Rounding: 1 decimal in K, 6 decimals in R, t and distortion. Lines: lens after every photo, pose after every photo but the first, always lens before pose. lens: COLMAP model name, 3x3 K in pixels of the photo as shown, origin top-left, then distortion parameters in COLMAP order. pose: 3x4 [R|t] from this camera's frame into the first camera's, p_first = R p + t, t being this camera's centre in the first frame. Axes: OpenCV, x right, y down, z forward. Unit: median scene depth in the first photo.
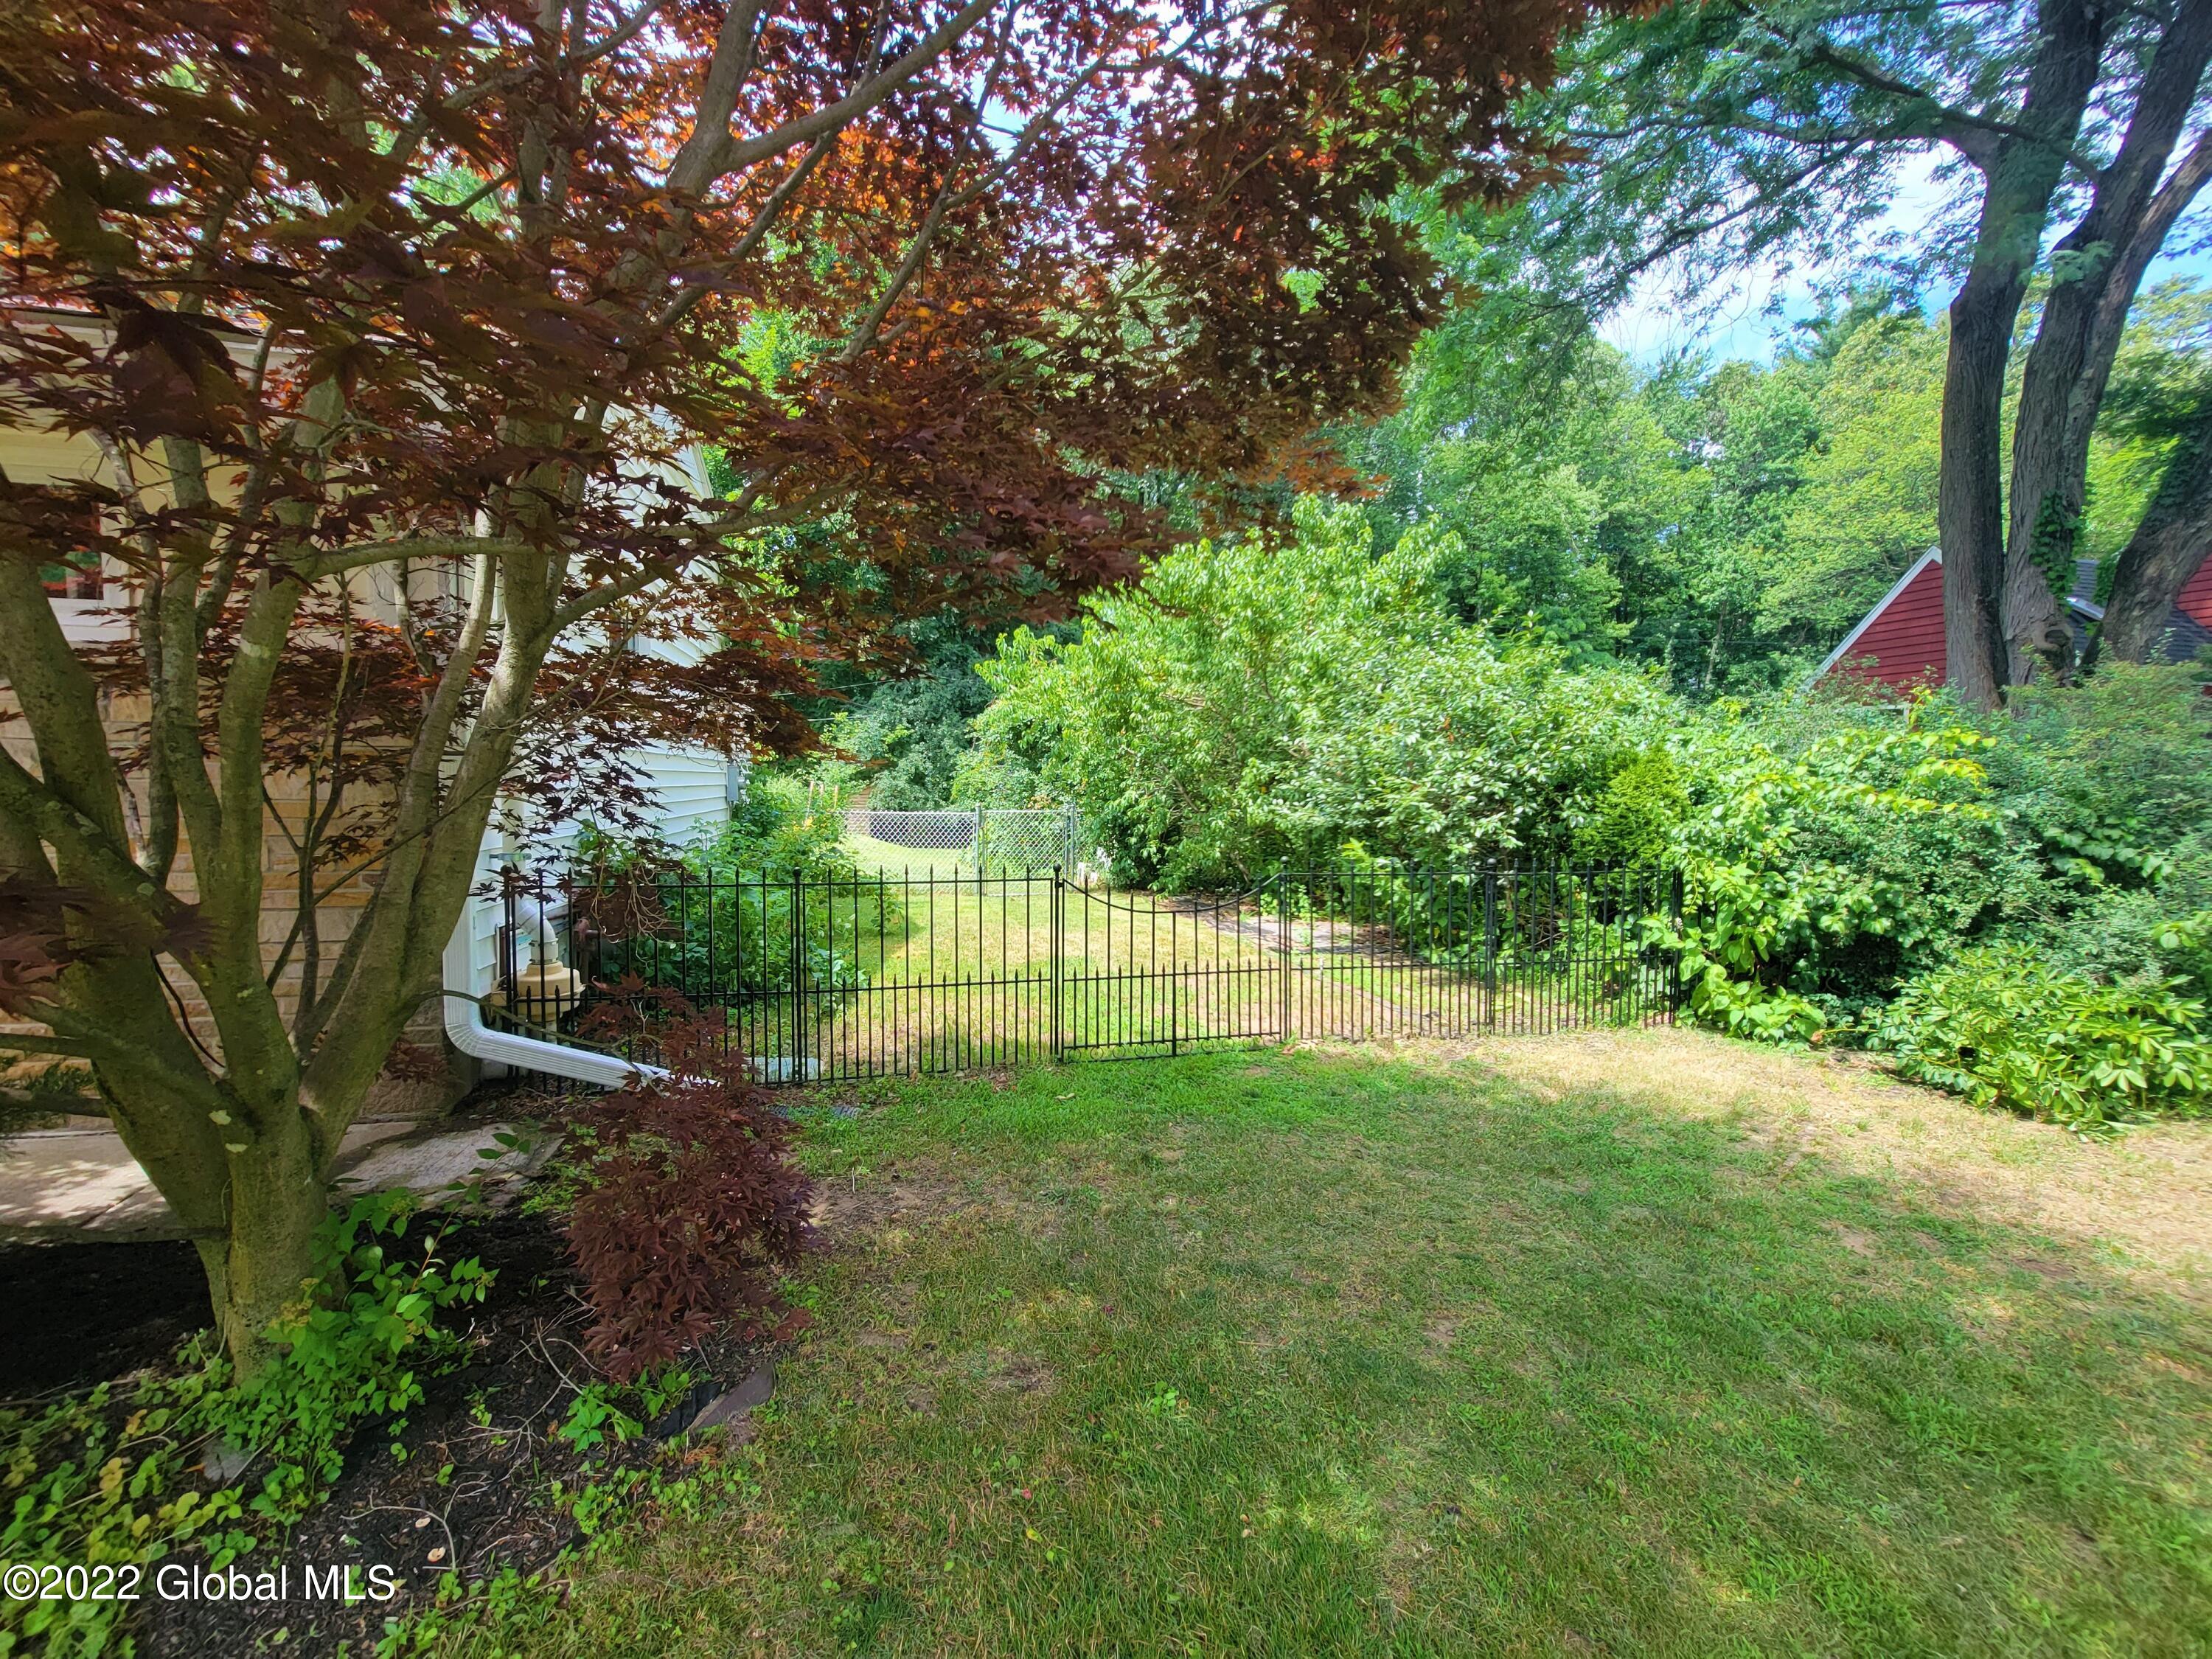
lens RADIAL K [[887.9, 0, 1107.5], [0, 887.9, 823.1], [0, 0, 1]] dist [-0.010025, 0.000123]
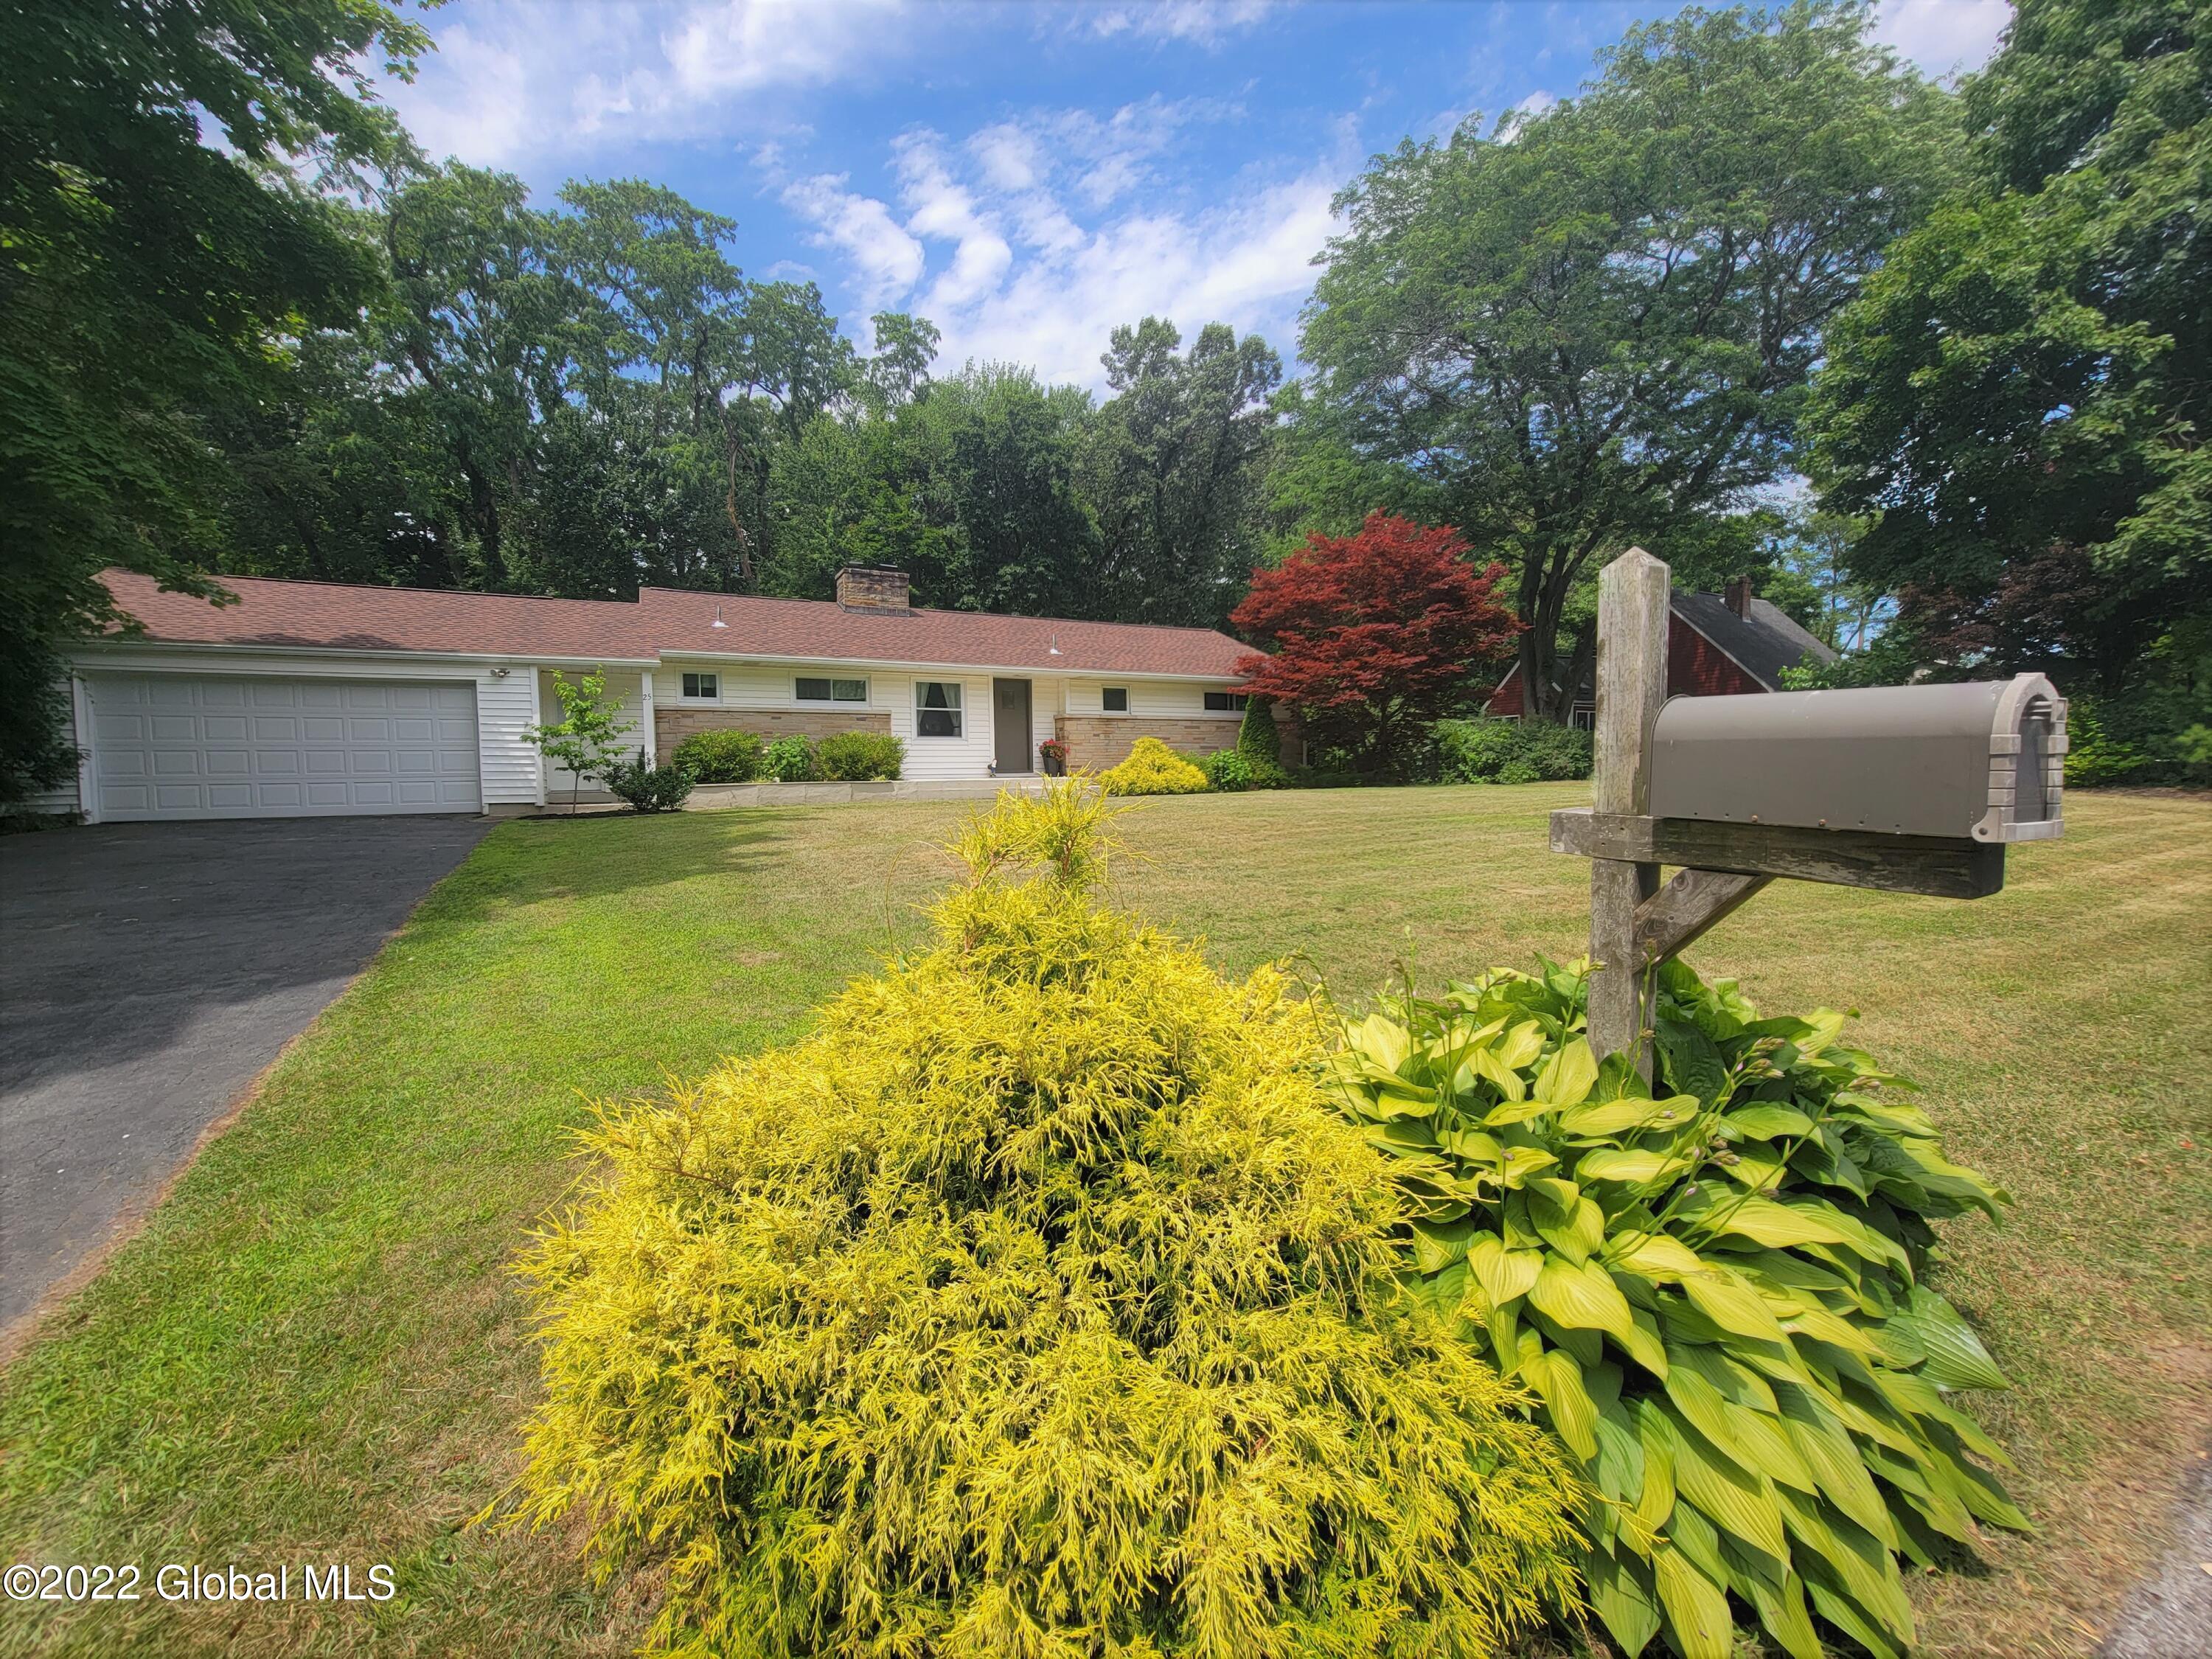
lens RADIAL K [[887.9, 0, 1105.0], [0, 887.9, 818.9], [0, 0, 1]] dist [-0.010025, 0.000123]
pose [[0.968756, -0.041639, 0.244494, -1.638290], [0.042215, 0.999104, 0.002887, 0.199887], [-0.244396, 0.007525, 0.969646, -2.154343]]
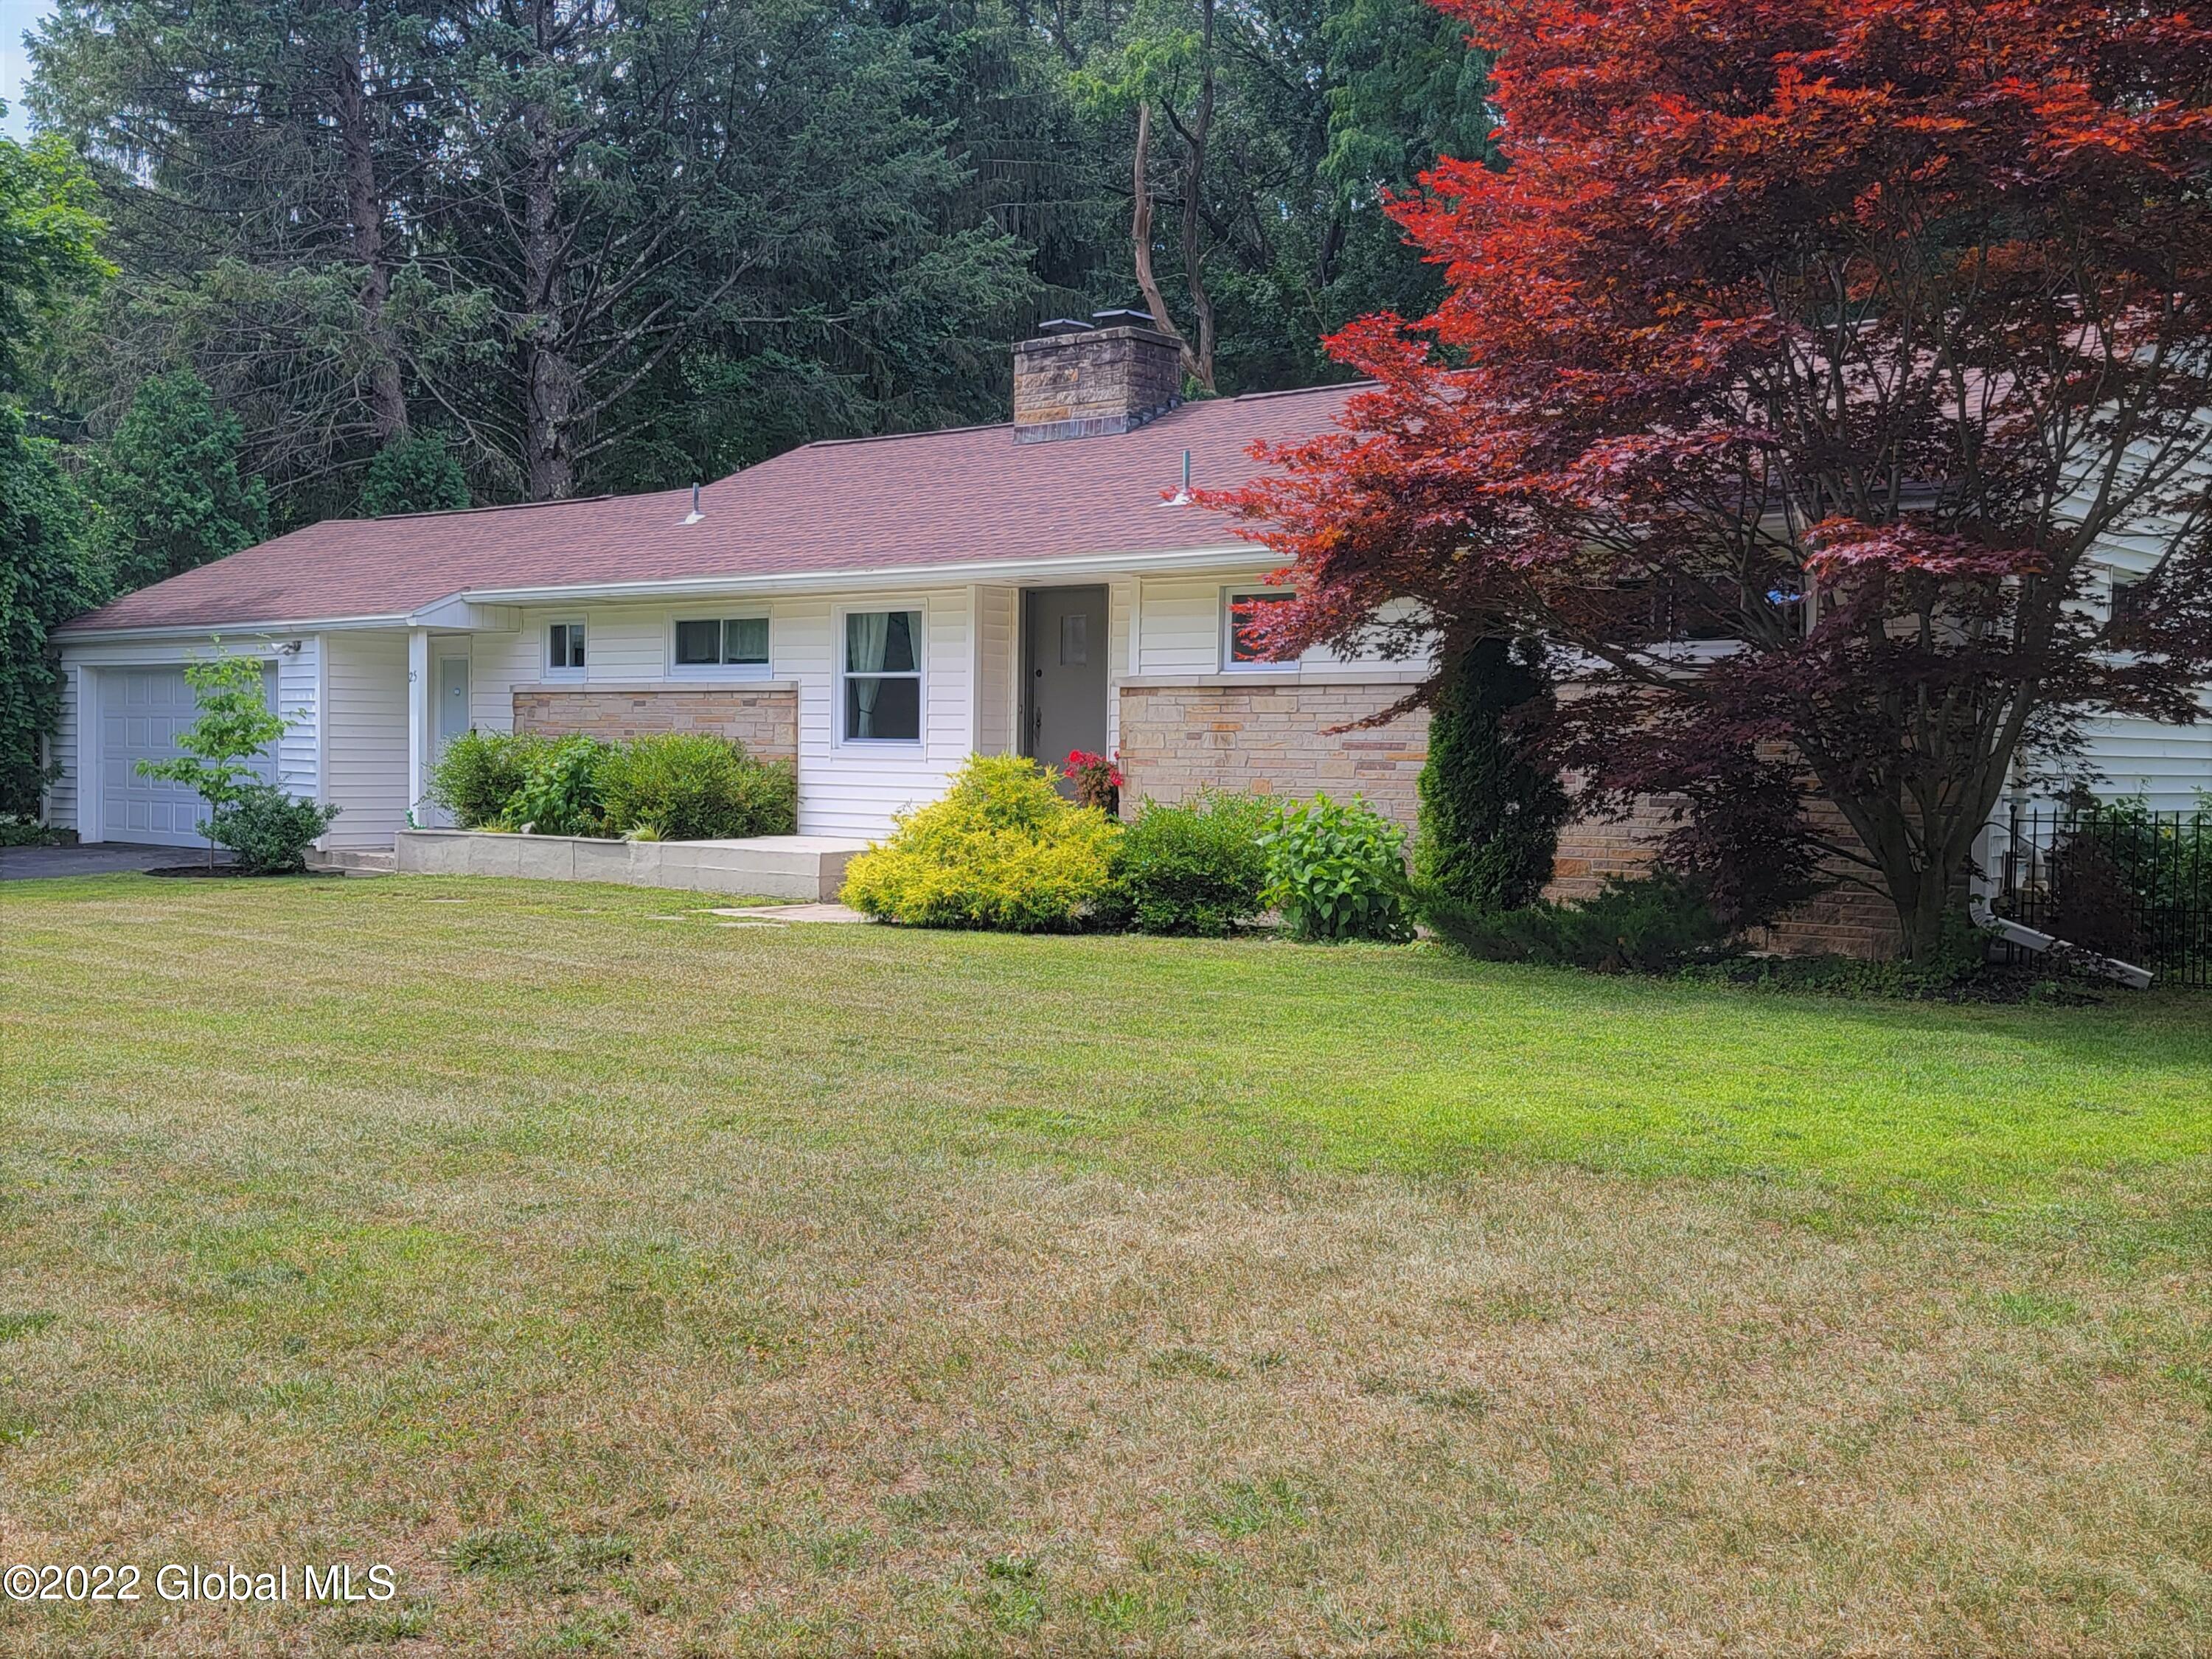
lens RADIAL K [[2324.7, 0, 1105.5], [0, 2324.7, 836.5], [0, 0, 1]] dist [0.078940, 0.000000]
pose [[0.579541, 0.021096, -0.814670, 0.704356], [-0.045409, 0.998948, -0.006435, 0.085028], [0.813677, 0.040722, 0.579889, -1.091787]]
